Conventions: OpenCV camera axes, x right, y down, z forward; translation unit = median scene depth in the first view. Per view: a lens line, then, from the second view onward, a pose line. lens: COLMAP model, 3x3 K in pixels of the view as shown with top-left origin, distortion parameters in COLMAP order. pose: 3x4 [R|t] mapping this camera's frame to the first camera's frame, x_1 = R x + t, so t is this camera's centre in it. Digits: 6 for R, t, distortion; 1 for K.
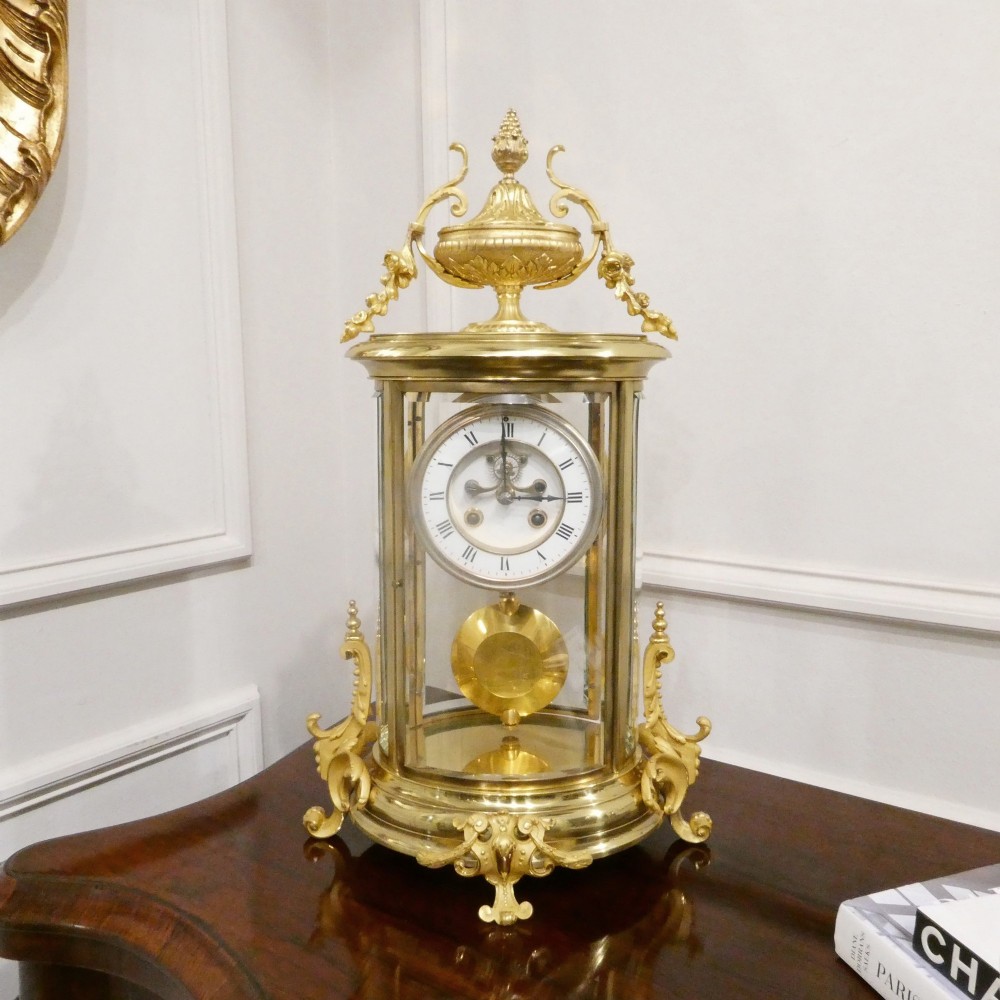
lens RADIAL K [[985.6, 0, 500.0], [0, 985.6, 500.0], [0, 0, 1]] dist [-0.042012, 0.002844]
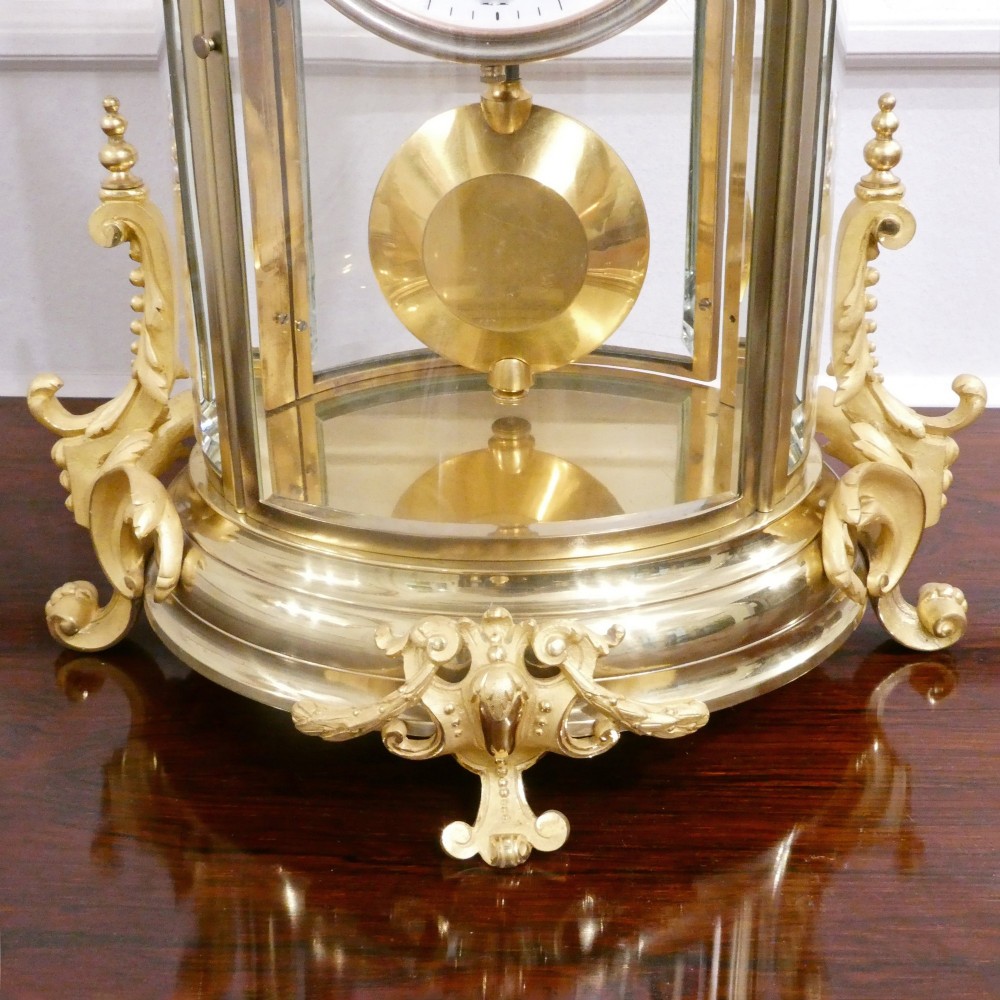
lens RADIAL K [[1497.9, 0, 500.0], [0, 1497.9, 500.0], [0, 0, 1]] dist [-0.035773, -0.077383]
pose [[0.999946, -0.010270, -0.001314, 0.005435], [0.010153, 0.947913, 0.318369, 0.067485], [-0.002024, -0.318365, 0.947966, 0.386962]]
